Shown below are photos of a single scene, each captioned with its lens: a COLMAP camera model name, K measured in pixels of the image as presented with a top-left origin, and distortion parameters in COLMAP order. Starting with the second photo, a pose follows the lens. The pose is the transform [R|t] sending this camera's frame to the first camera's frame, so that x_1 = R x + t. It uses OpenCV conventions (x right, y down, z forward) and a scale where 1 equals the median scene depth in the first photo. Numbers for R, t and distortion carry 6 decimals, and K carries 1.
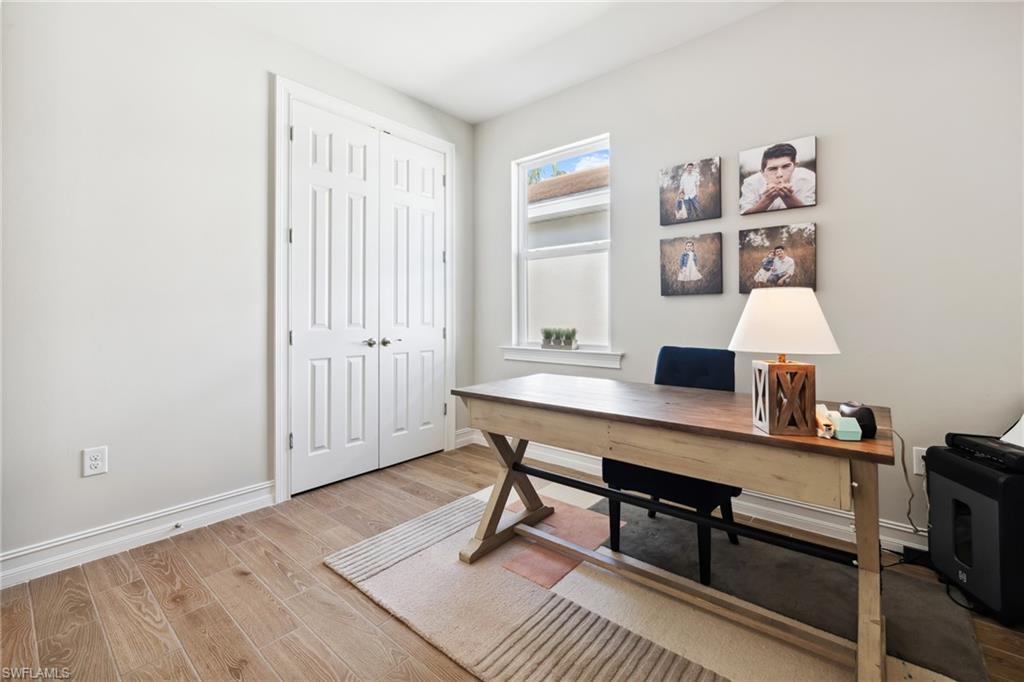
lens RADIAL K [[438.1, 0, 513.3], [0, 438.1, 309.8], [0, 0, 1]] dist [0.003004, 0.001046]
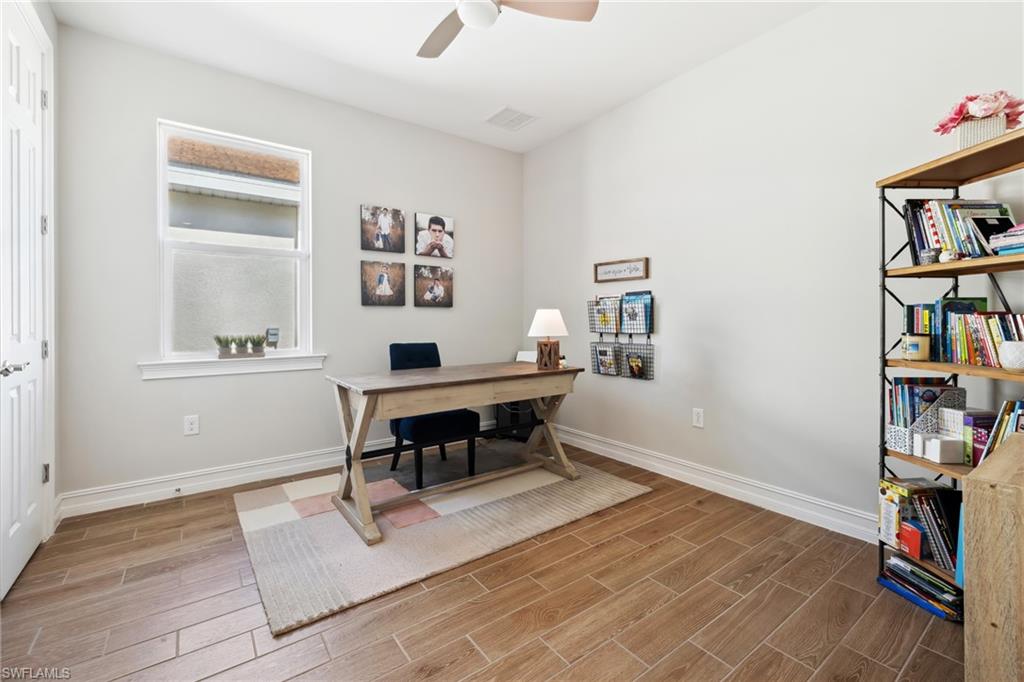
lens RADIAL K [[438.1, 0, 503.5], [0, 438.1, 321.3], [0, 0, 1]] dist [0.003004, 0.001046]
pose [[0.241901, -0.000918, 0.970301, -0.848037], [-0.011956, 0.999921, 0.003926, 0.004561], [-0.970227, -0.012551, 0.241870, 0.327584]]
